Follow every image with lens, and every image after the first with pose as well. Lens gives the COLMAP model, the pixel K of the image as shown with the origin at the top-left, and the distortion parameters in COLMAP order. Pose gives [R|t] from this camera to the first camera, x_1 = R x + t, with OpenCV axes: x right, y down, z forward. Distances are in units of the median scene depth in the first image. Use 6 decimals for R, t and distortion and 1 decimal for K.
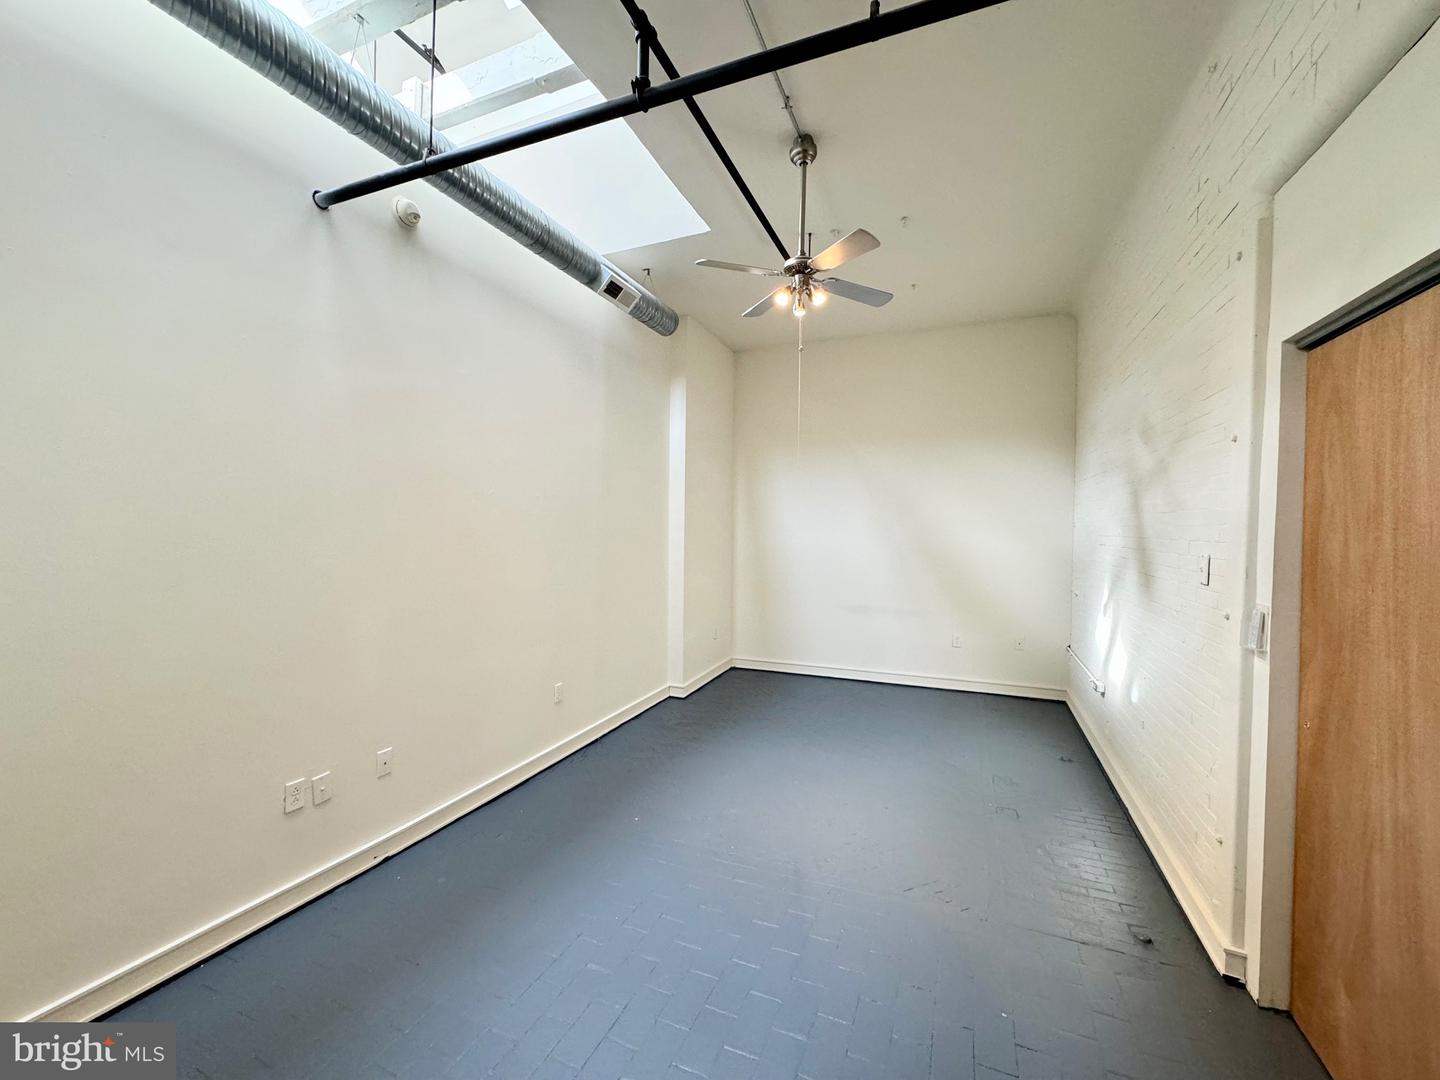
lens RADIAL K [[581.8, 0, 720.0], [0, 581.8, 539.9], [0, 0, 1]] dist [0.000260, 0.000136]
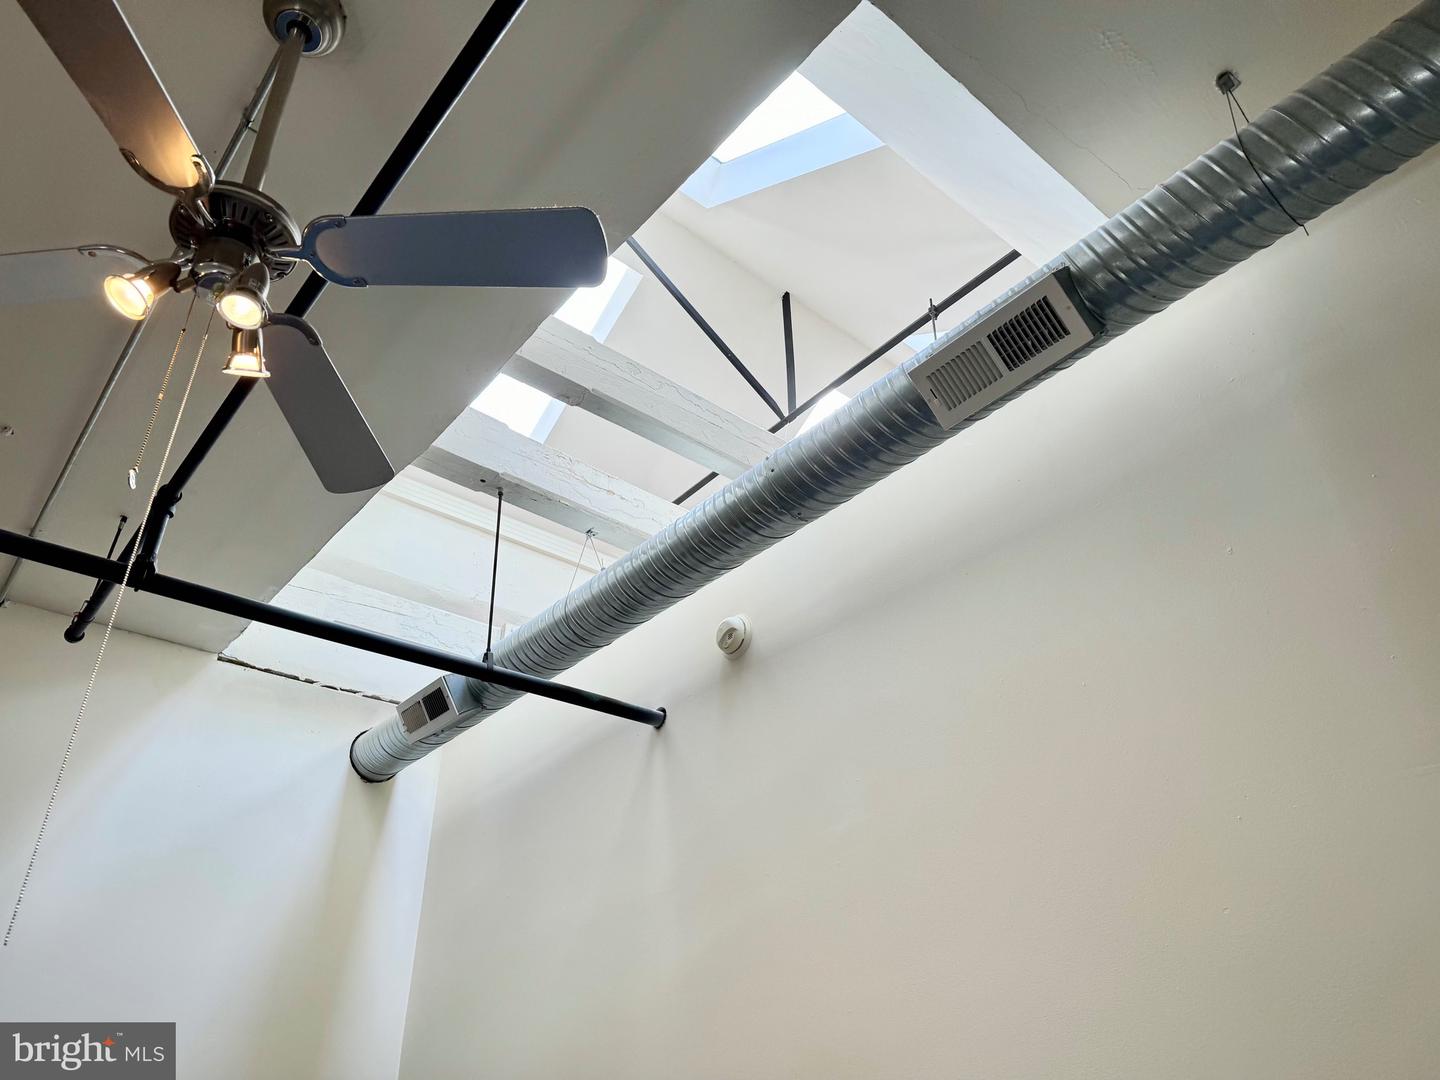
lens RADIAL K [[1033.4, 0, 690.4], [0, 1033.4, 542.5], [0, 0, 1]] dist [0.063775, -0.001099]
pose [[-0.474922, -0.473907, -0.741526, 0.390068], [-0.016167, 0.847173, -0.531072, -0.034601], [0.879879, -0.240229, -0.410003, 1.450806]]
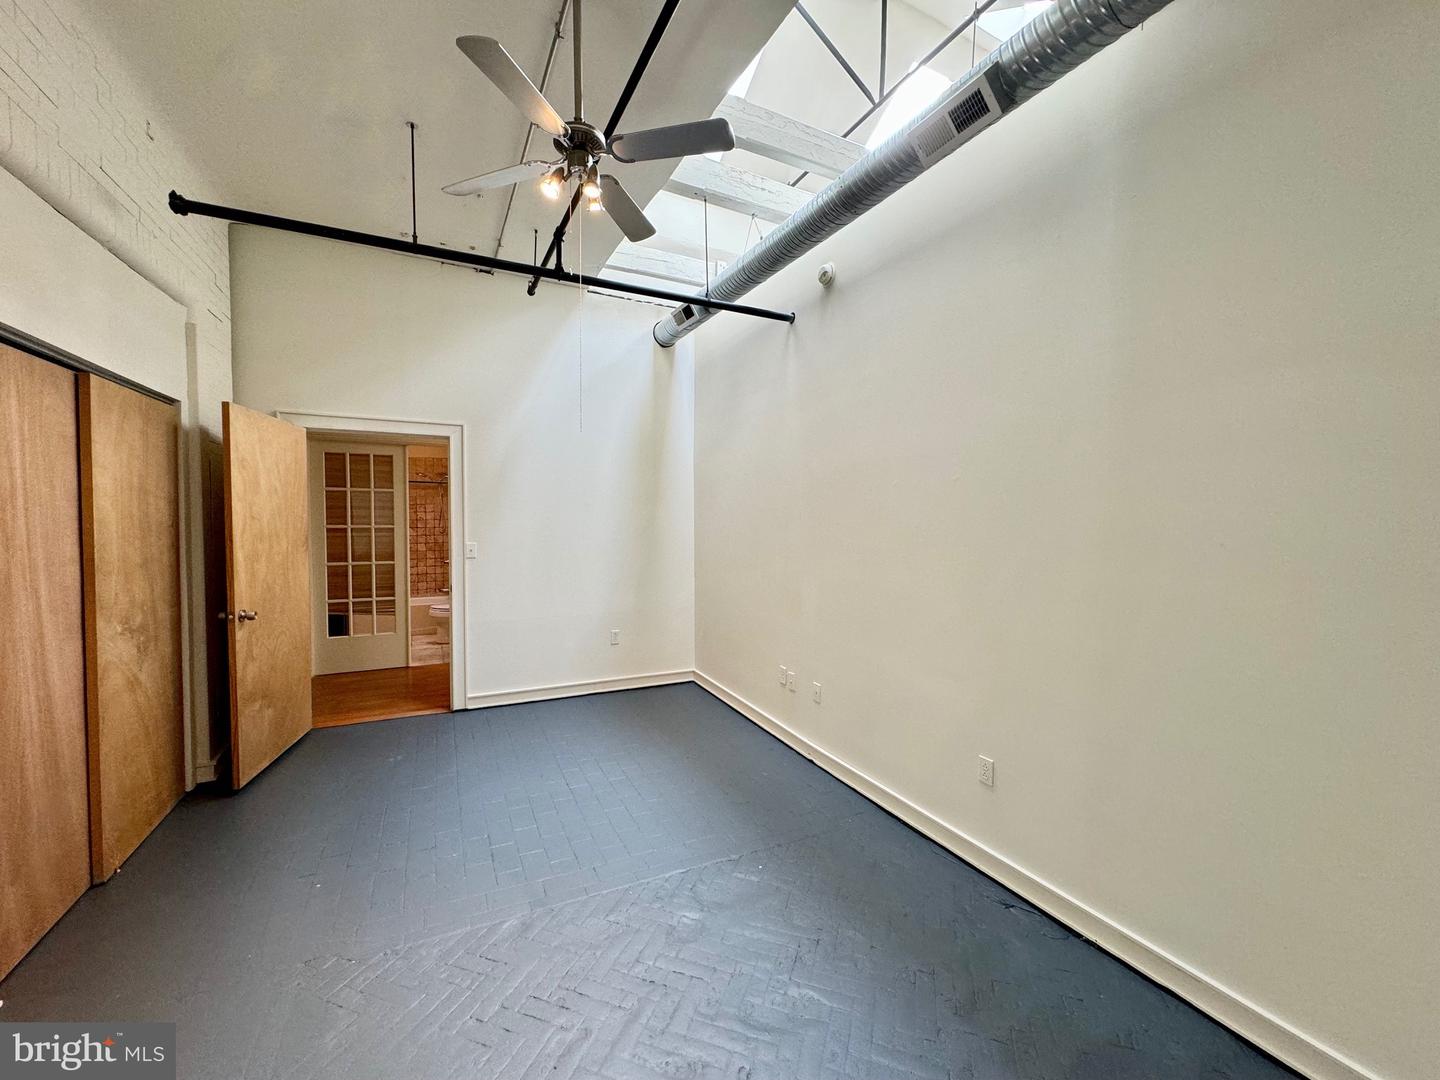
lens RADIAL K [[581.8, 0, 720.0], [0, 581.8, 539.9], [0, 0, 1]] dist [0.000260, 0.000136]
pose [[-0.653198, 0.017713, -0.756980, 0.592081], [-0.030098, 0.998329, 0.049332, -0.034457], [0.756588, 0.055008, -0.651574, 1.681082]]
